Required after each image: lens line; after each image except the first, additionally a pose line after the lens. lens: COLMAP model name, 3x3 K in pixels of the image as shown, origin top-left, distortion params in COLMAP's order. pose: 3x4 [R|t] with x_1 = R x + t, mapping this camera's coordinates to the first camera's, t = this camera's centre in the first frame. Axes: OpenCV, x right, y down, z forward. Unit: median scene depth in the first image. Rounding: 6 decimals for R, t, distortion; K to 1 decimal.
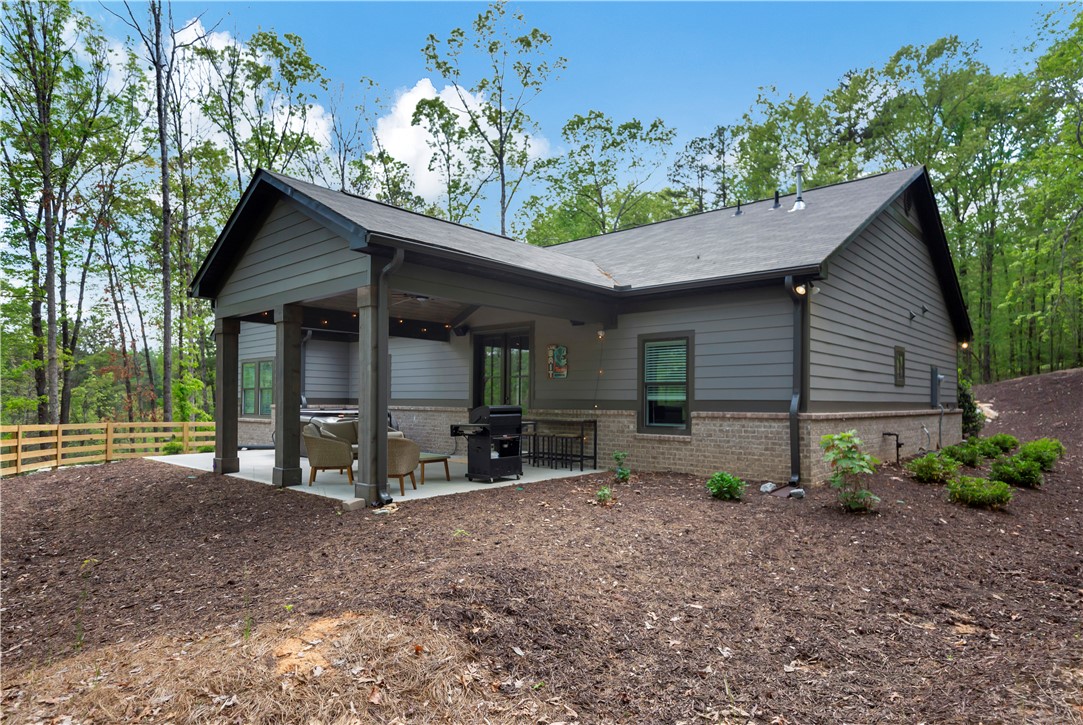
lens RADIAL K [[625.3, 0, 541.7], [0, 625.3, 402.9], [0, 0, 1]] dist [-0.000180, -0.000019]
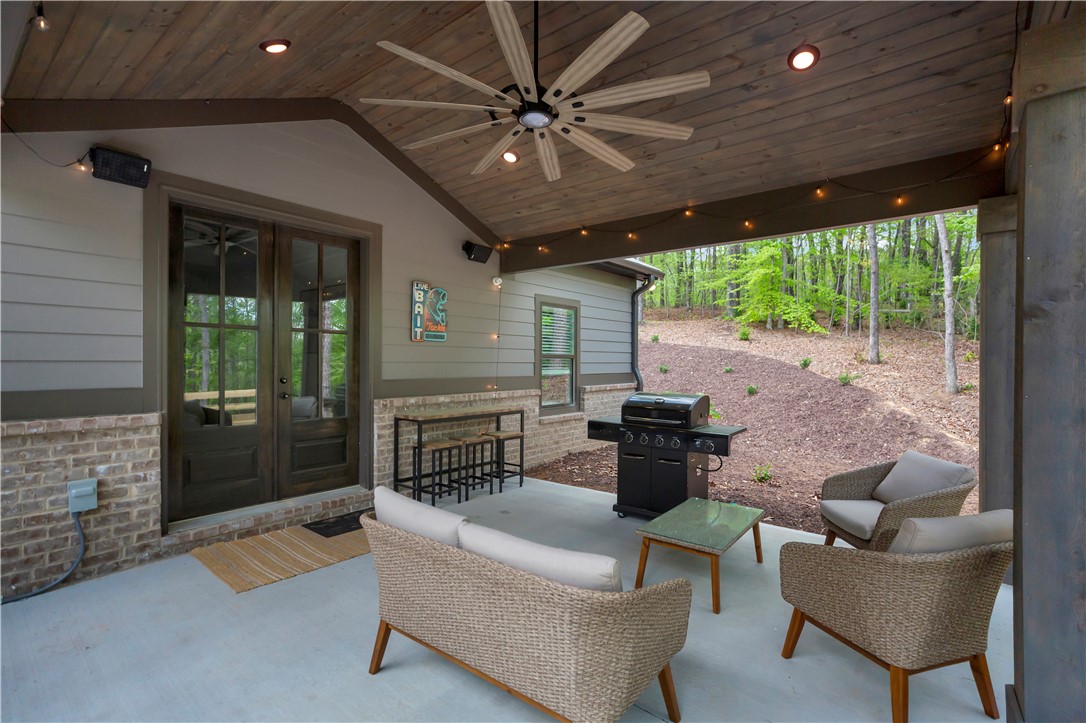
lens RADIAL K [[498.5, 0, 556.1], [0, 498.5, 355.3], [0, 0, 1]] dist [-0.021357, 0.000032]
pose [[-0.071408, 0.000438, 0.997447, -0.514265], [-0.006463, 0.999979, -0.000902, -0.032369], [-0.997426, -0.006511, -0.071404, 1.080255]]
